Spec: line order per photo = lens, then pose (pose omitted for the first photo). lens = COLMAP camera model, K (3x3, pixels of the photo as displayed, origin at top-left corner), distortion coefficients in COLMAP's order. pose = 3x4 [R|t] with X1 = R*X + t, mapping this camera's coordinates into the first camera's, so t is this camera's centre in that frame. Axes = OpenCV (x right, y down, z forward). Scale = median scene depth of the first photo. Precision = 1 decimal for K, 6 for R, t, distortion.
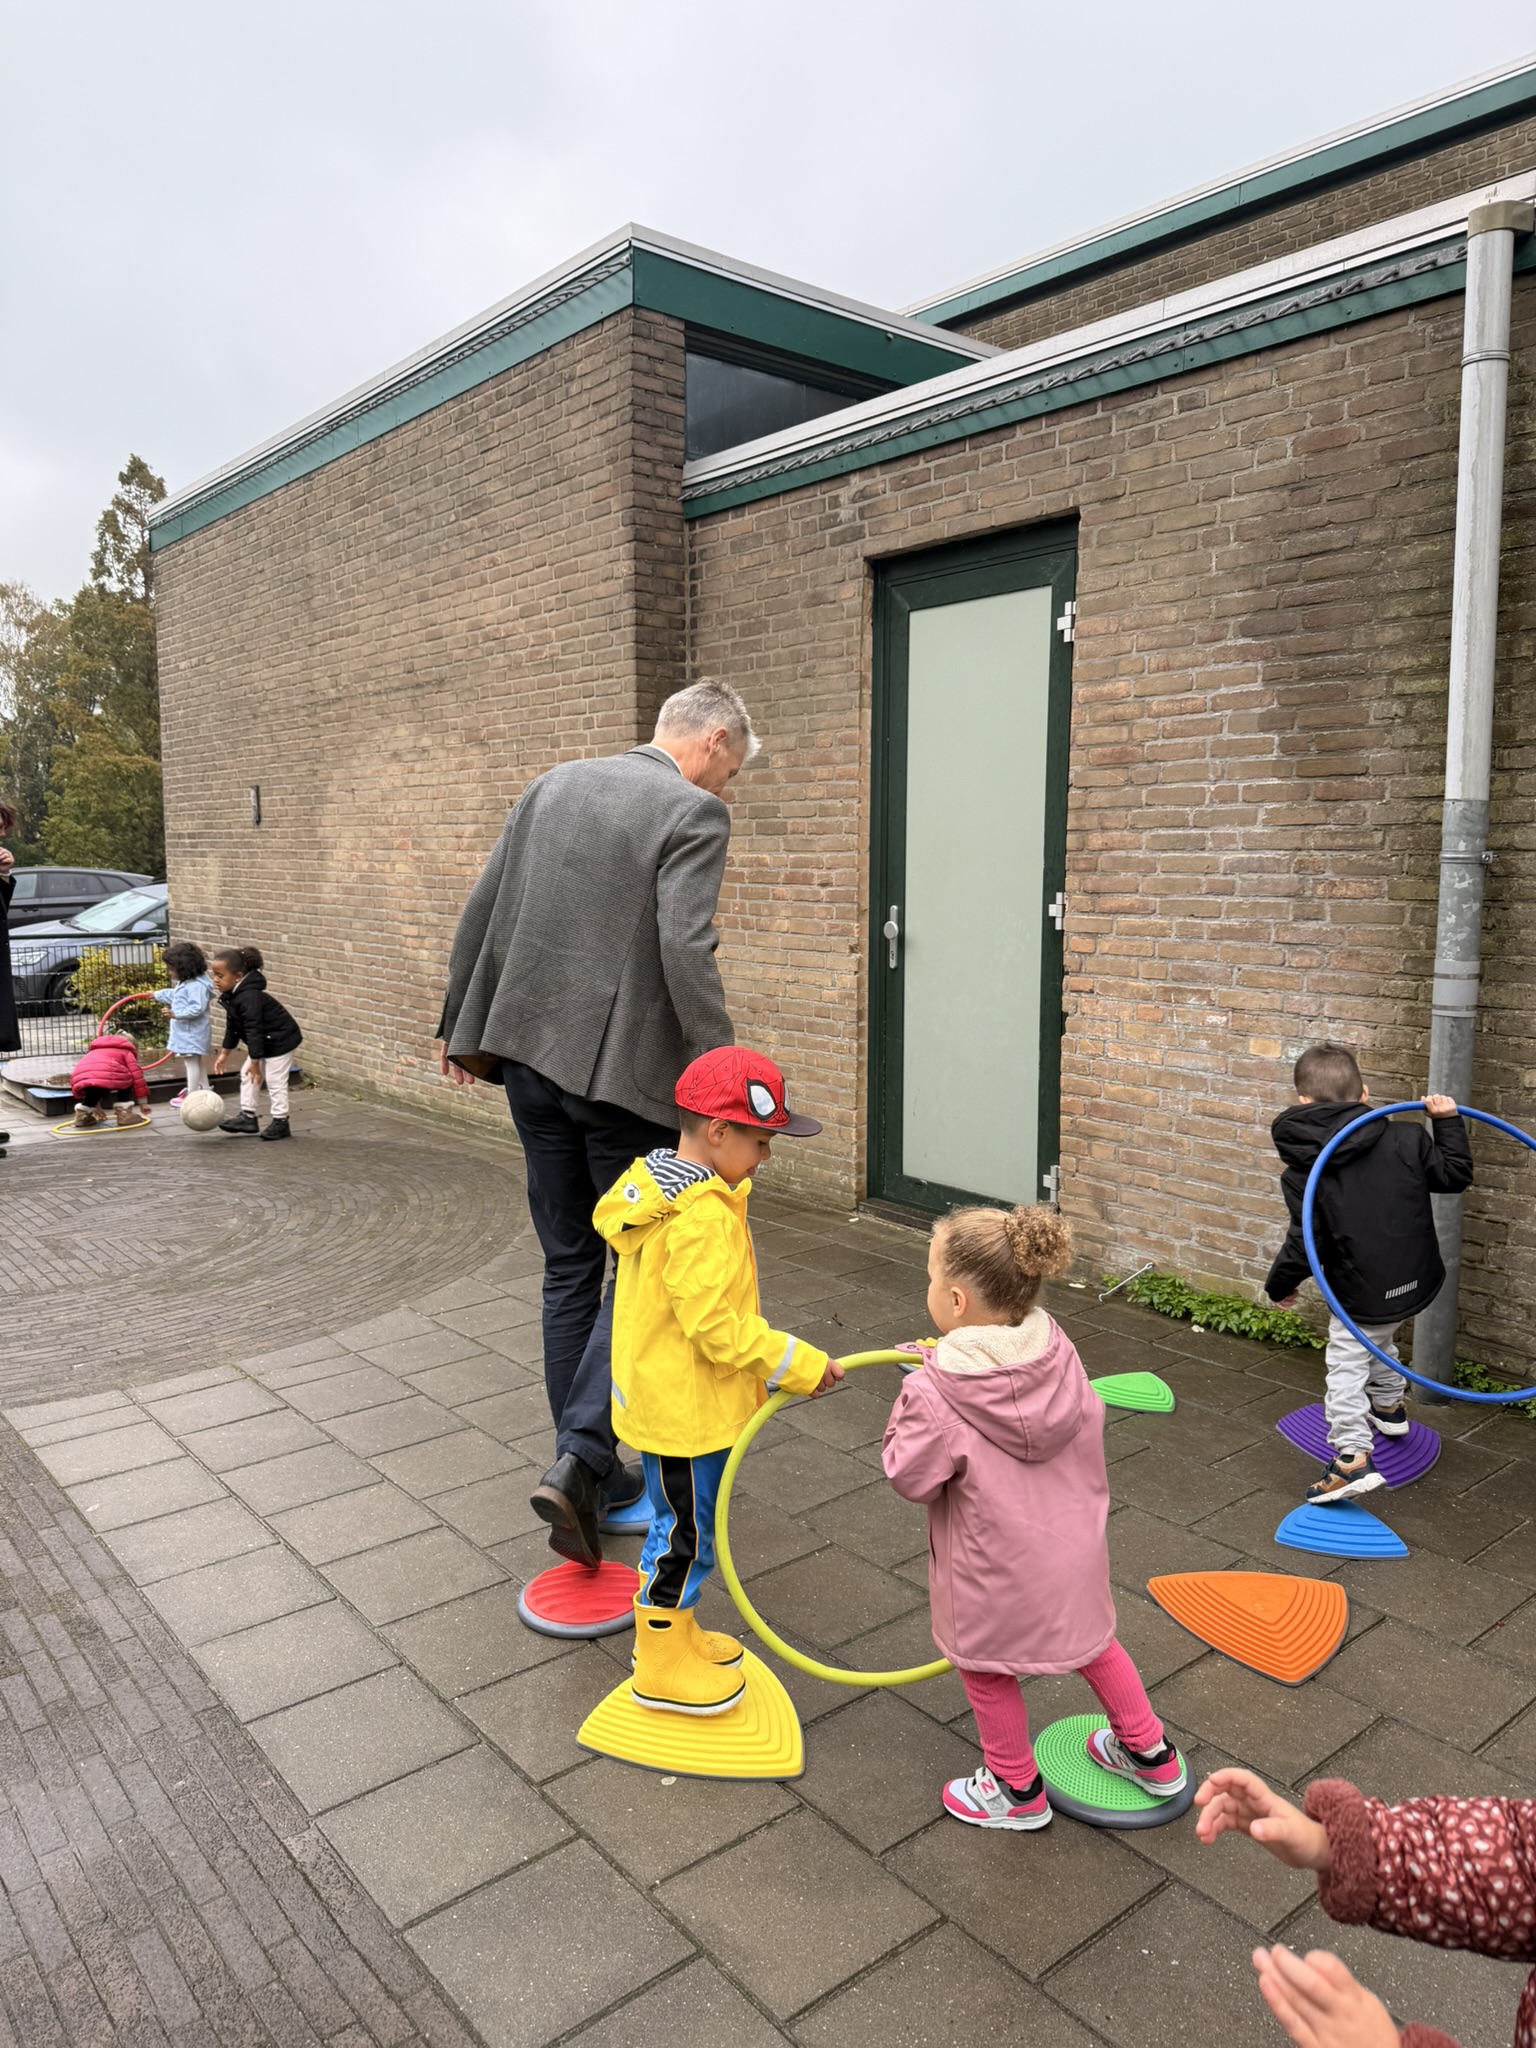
lens RADIAL K [[1422.4, 0, 799.8], [0, 1422.4, 1020.4], [0, 0, 1]] dist [0.065215, -0.109024]
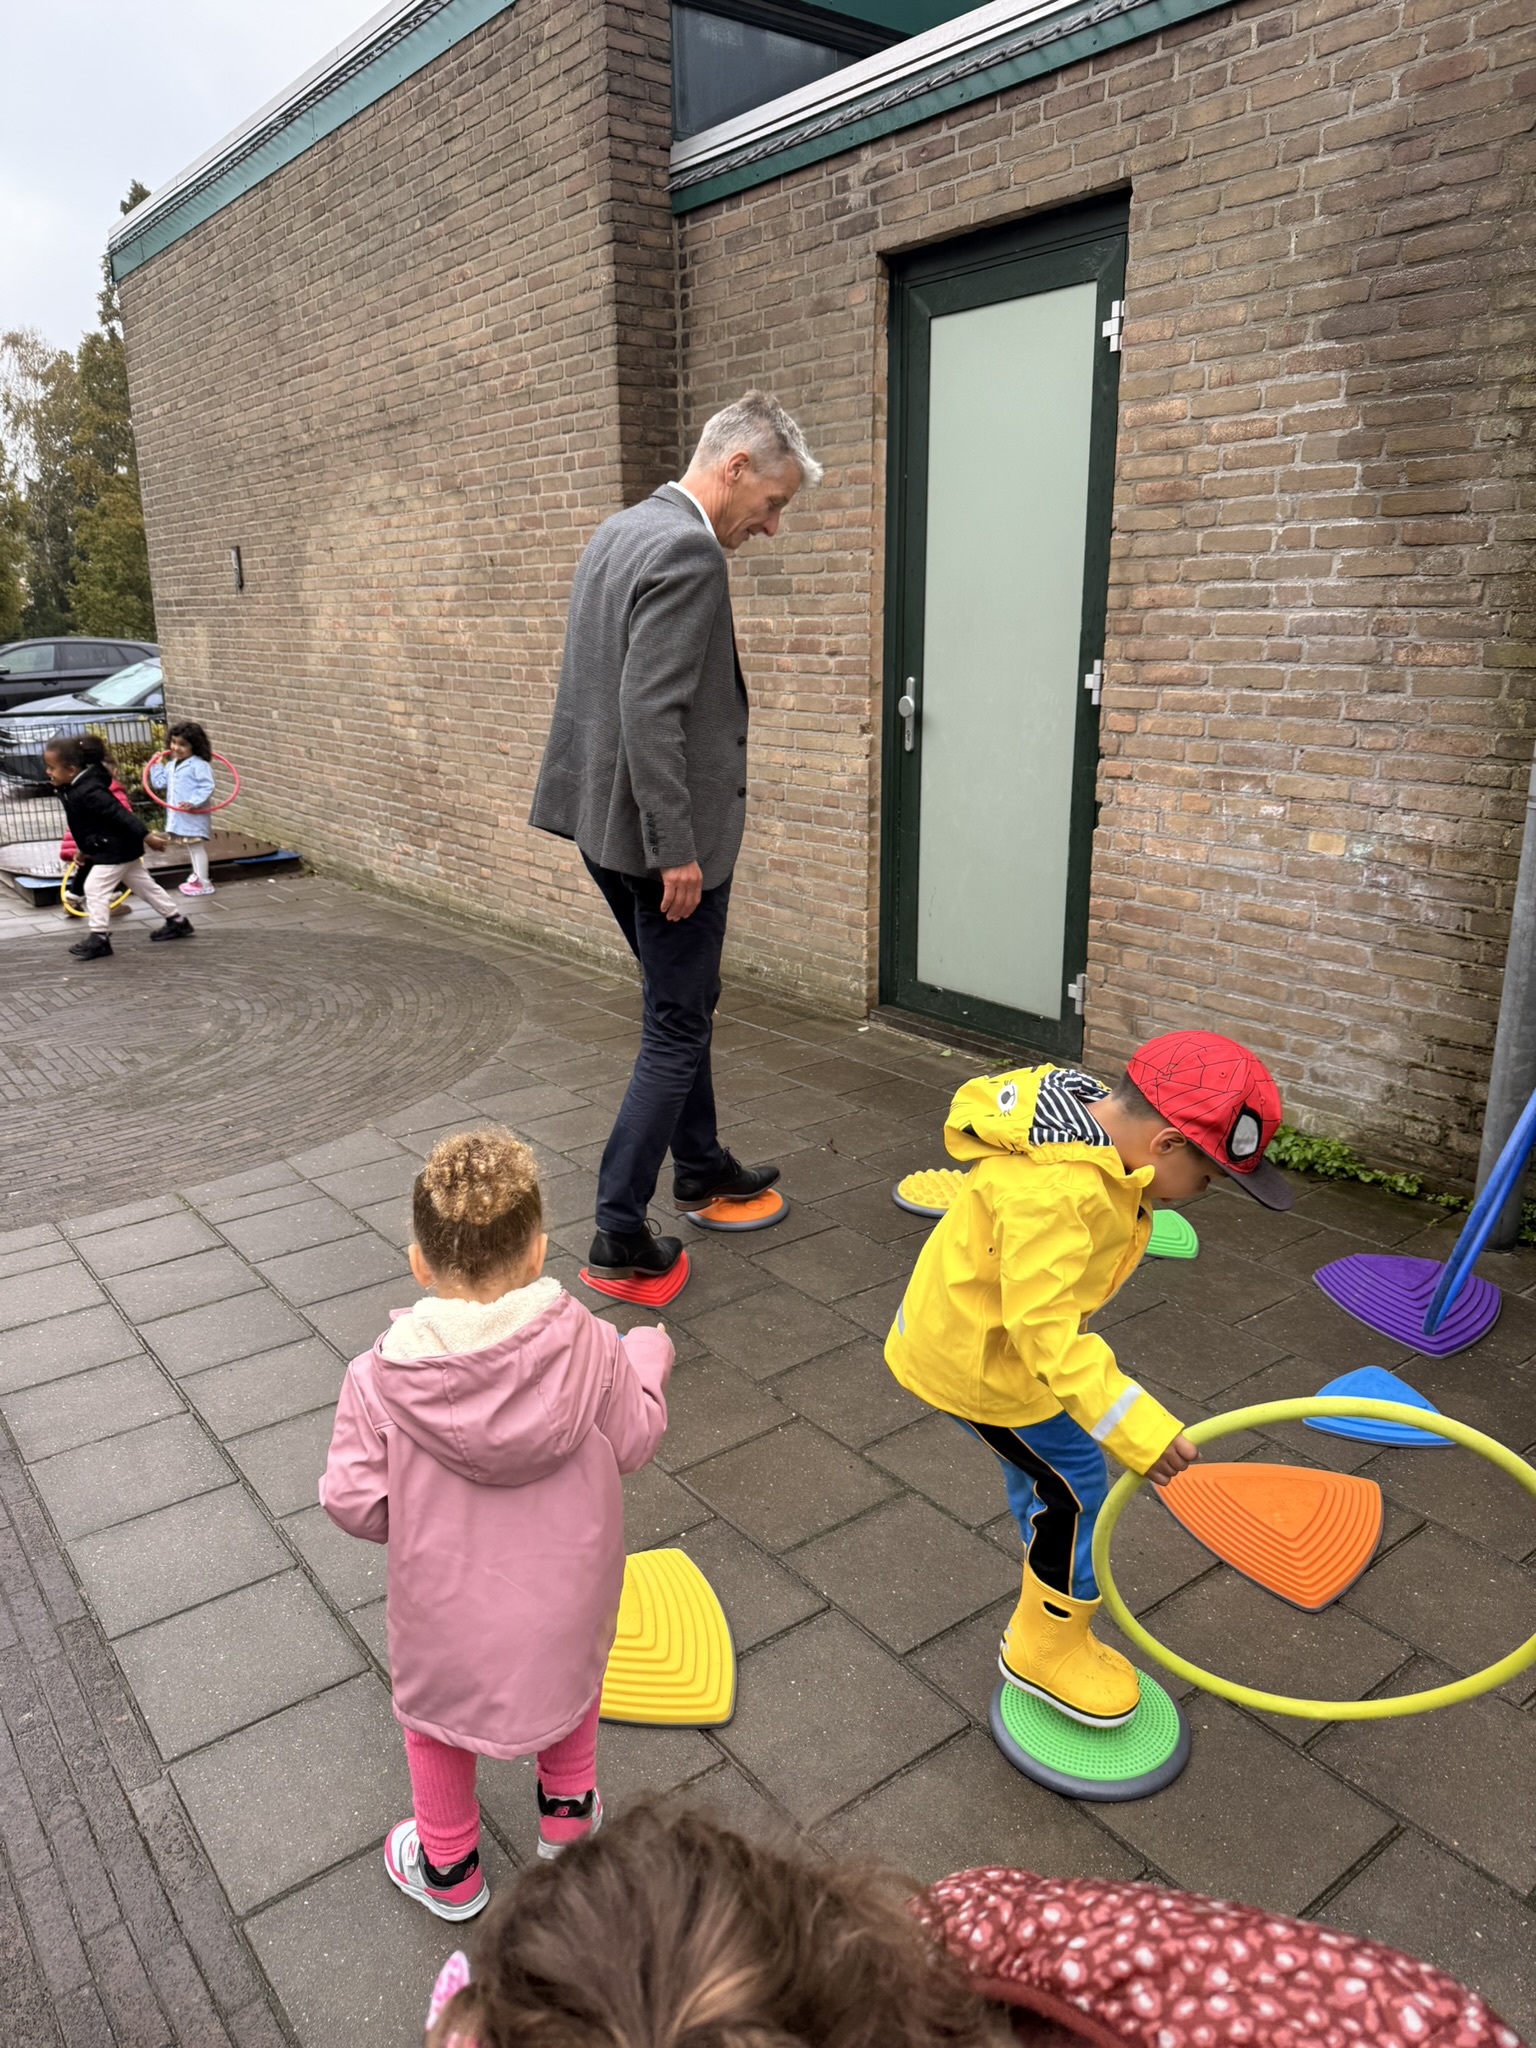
lens RADIAL K [[1422.4, 0, 799.8], [0, 1422.4, 1020.4], [0, 0, 1]] dist [0.065215, -0.109024]
pose [[0.999252, 0.001088, -0.038648, 0.035441], [0.005063, 0.987317, 0.158683, -0.012876], [0.038330, -0.158760, 0.986573, 0.100180]]
